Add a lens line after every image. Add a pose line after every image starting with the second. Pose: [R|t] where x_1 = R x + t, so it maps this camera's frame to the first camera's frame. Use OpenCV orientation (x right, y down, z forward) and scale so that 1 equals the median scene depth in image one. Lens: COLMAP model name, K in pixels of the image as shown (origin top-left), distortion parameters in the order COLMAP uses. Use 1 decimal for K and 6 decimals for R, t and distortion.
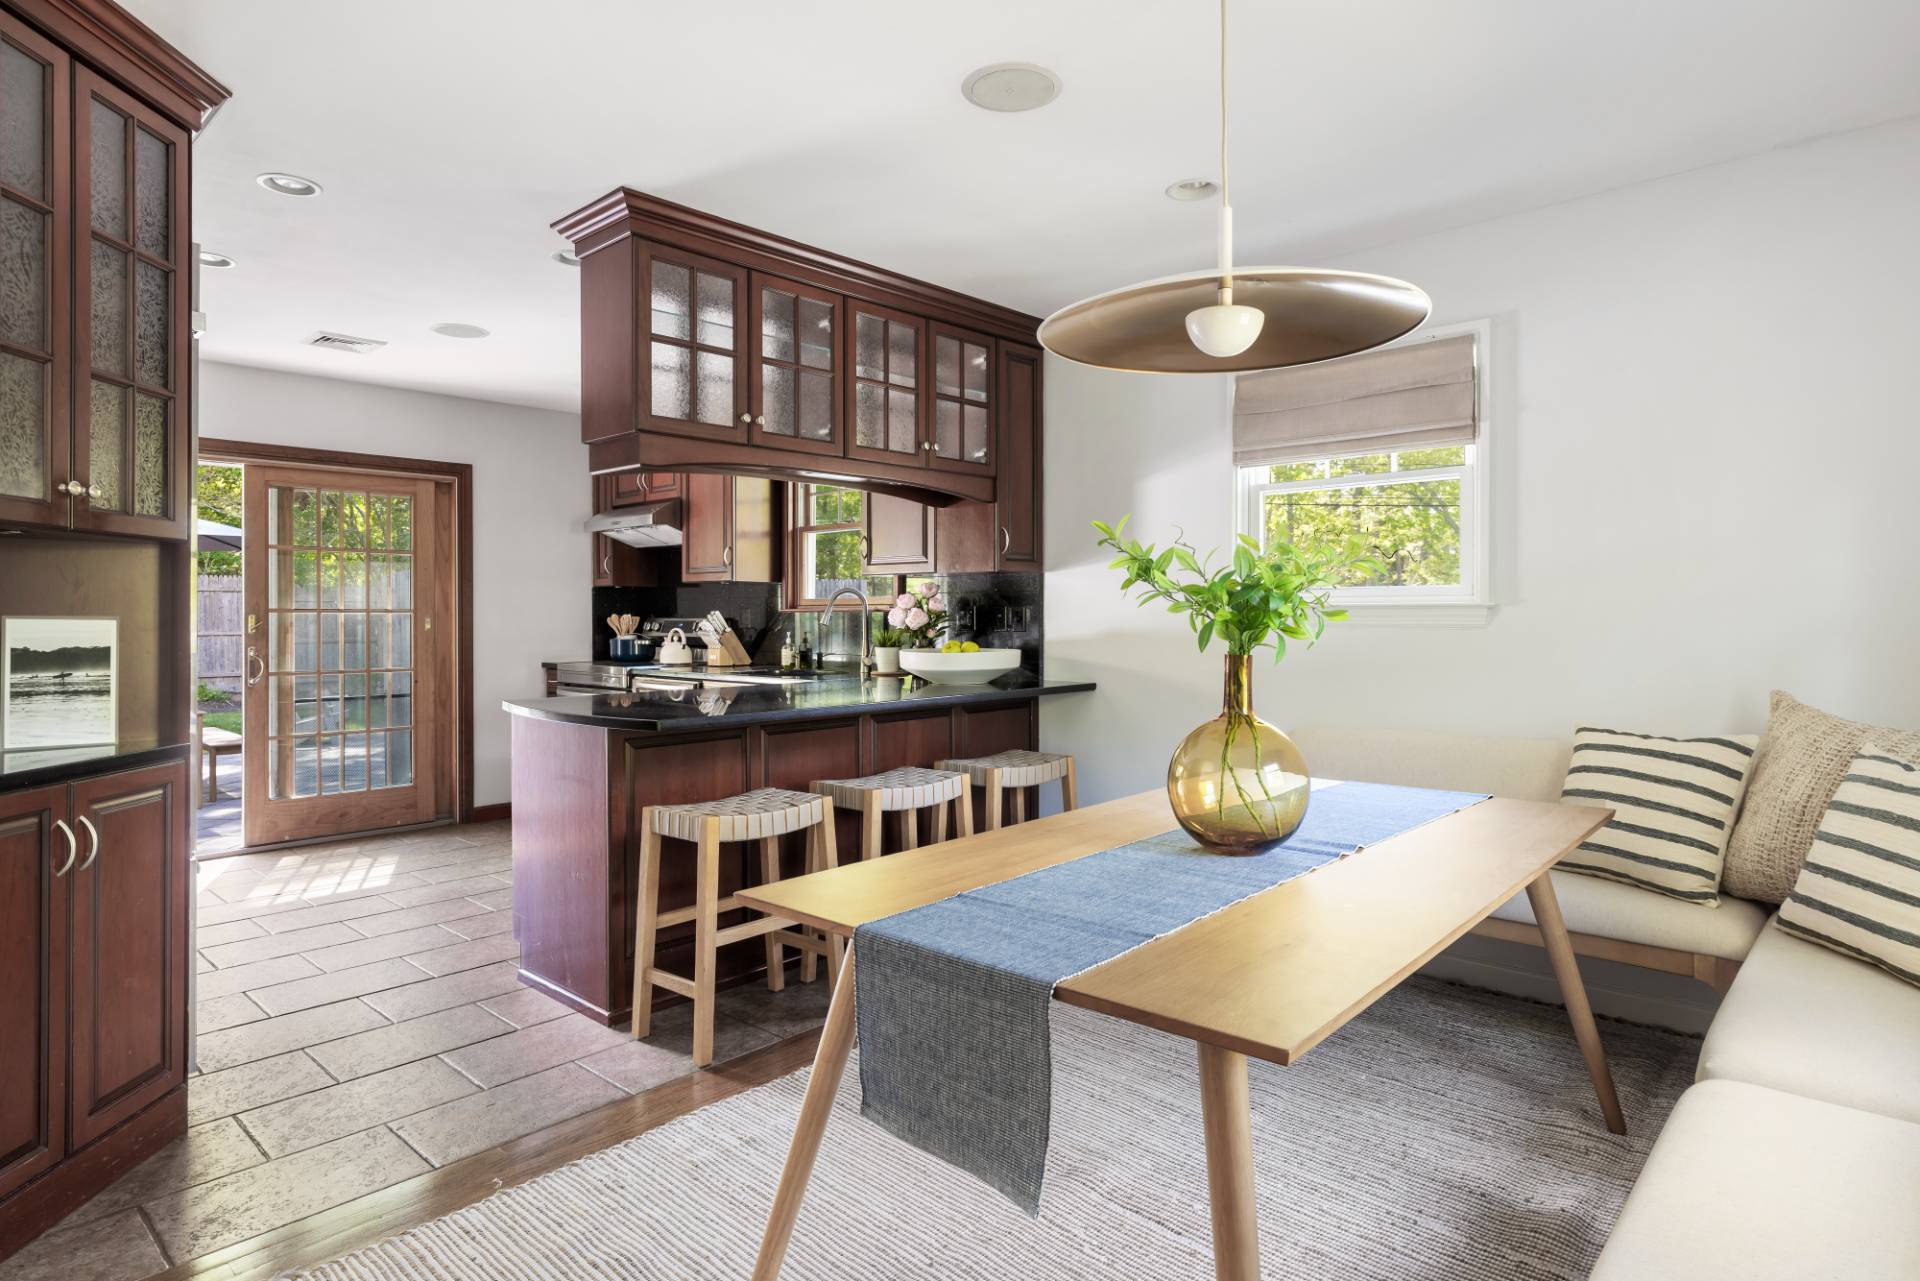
lens RADIAL K [[1065.0, 0, 967.6], [0, 1065.0, 624.7], [0, 0, 1]] dist [-0.003178, -0.001076]
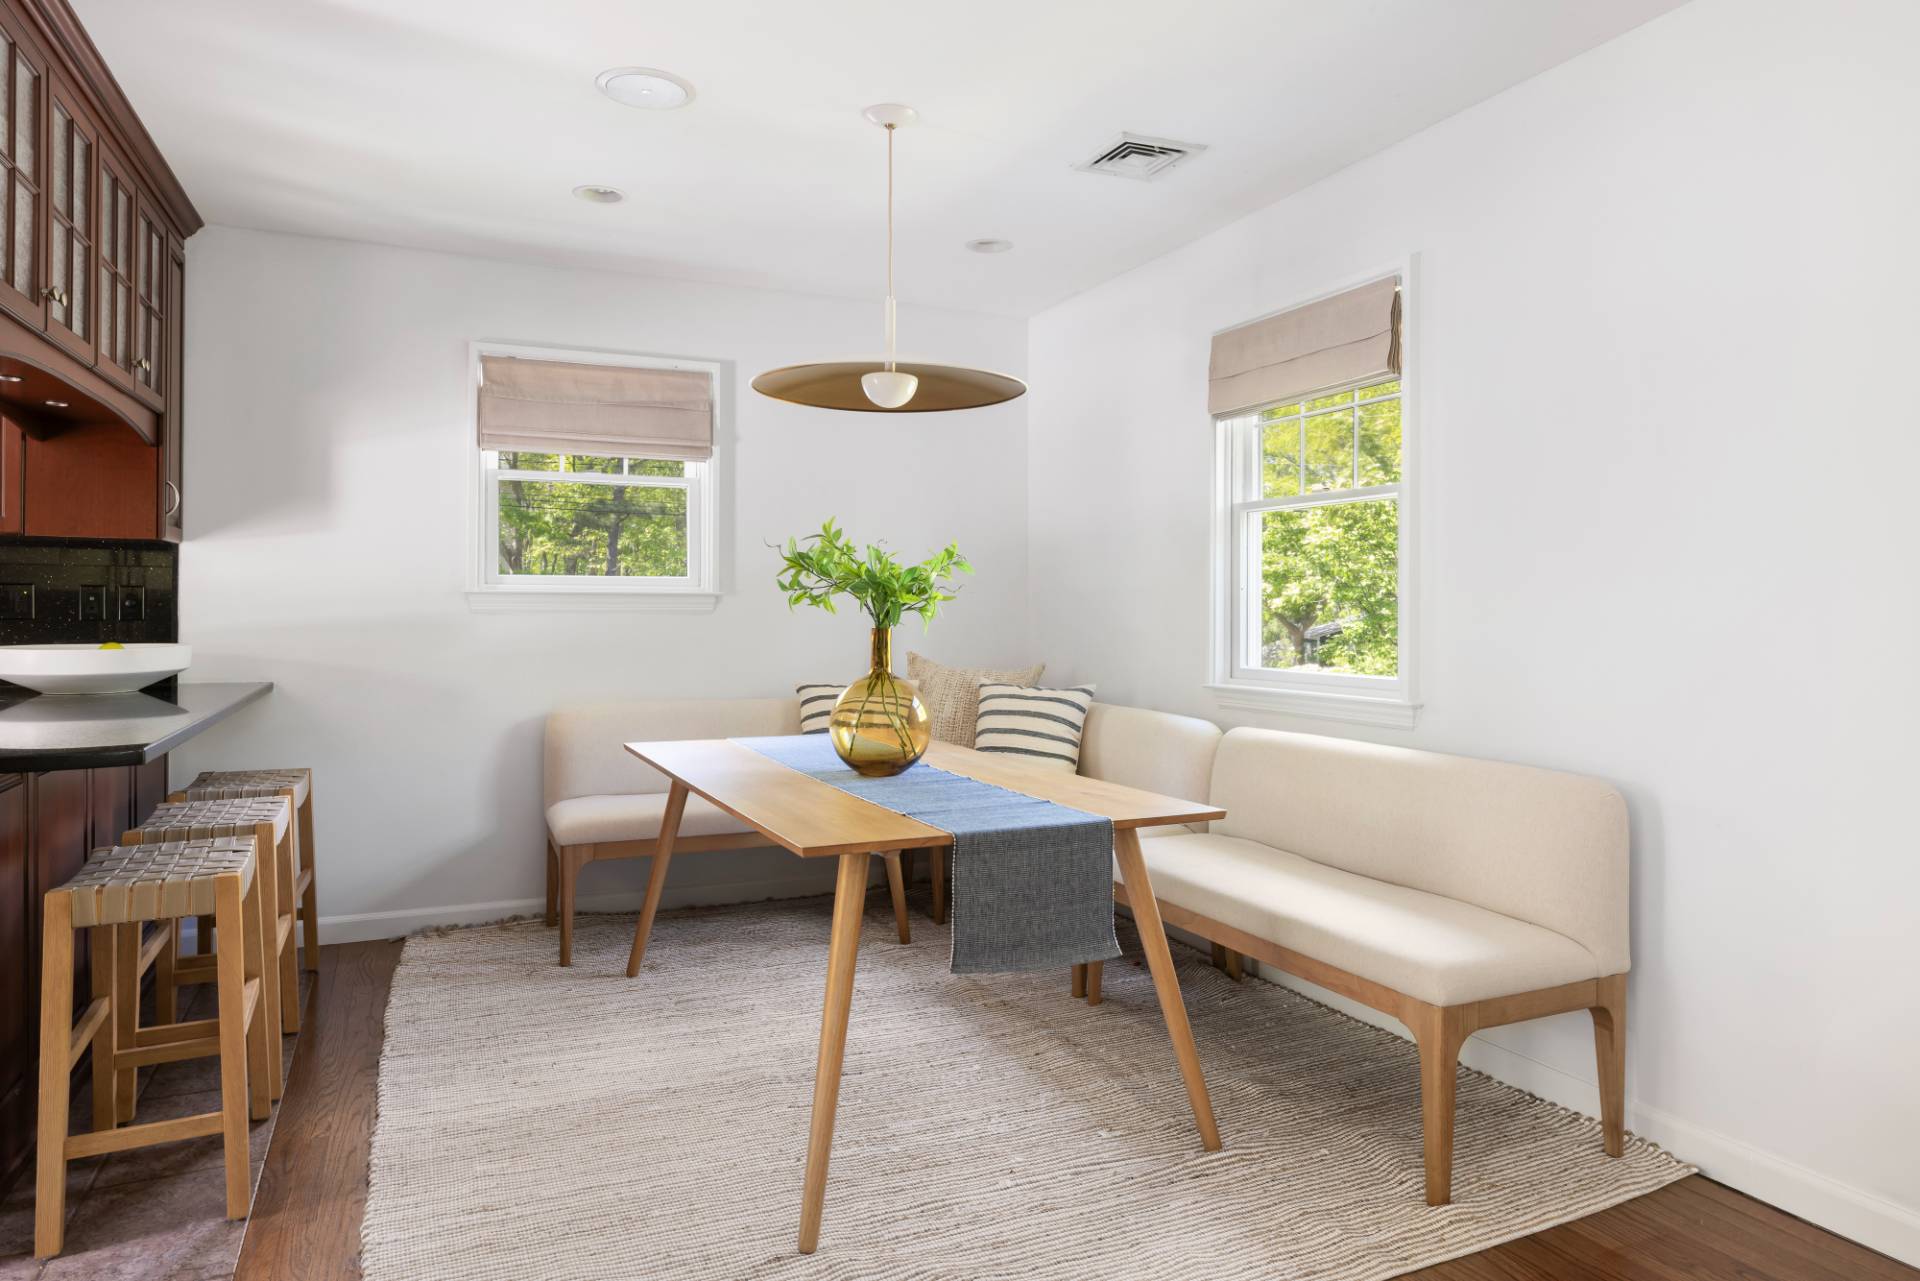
lens RADIAL K [[1203.1, 0, 965.9], [0, 1203.1, 627.6], [0, 0, 1]] dist [0.001135, 0.002045]
pose [[0.382499, -0.014064, 0.923849, -0.938162], [0.007326, 0.999899, 0.012189, 0.007108], [-0.923927, 0.002106, 0.382563, 0.265328]]
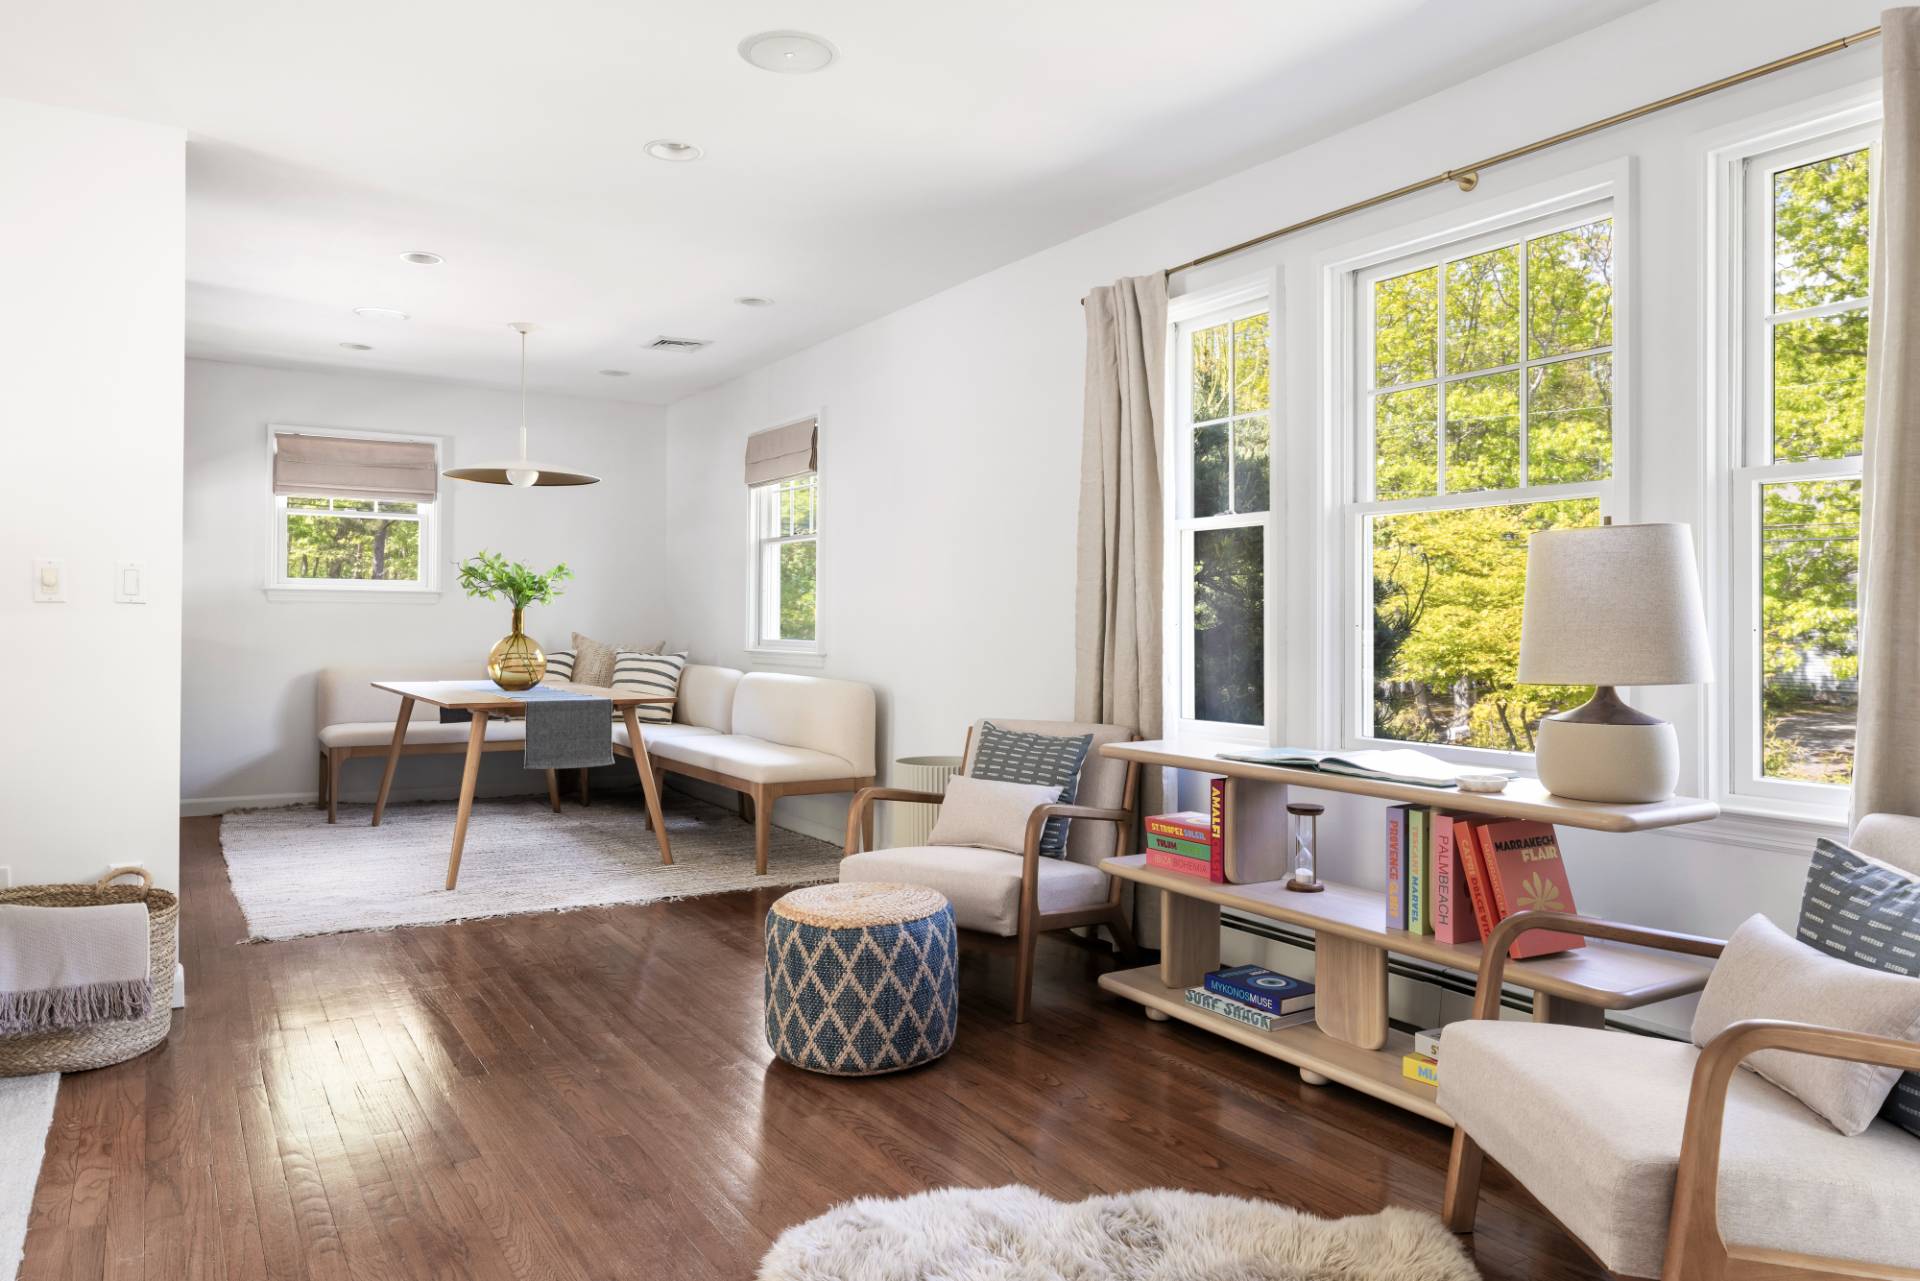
lens RADIAL K [[1353.7, 0, 960.0], [0, 1353.7, 640.5], [0, 0, 1]] dist [0.000811, 0.000829]
pose [[0.272845, -0.009979, 0.962006, -2.054495], [0.000860, 0.999948, 0.010129, 0.056780], [-0.962058, -0.001936, 0.272840, -0.684577]]
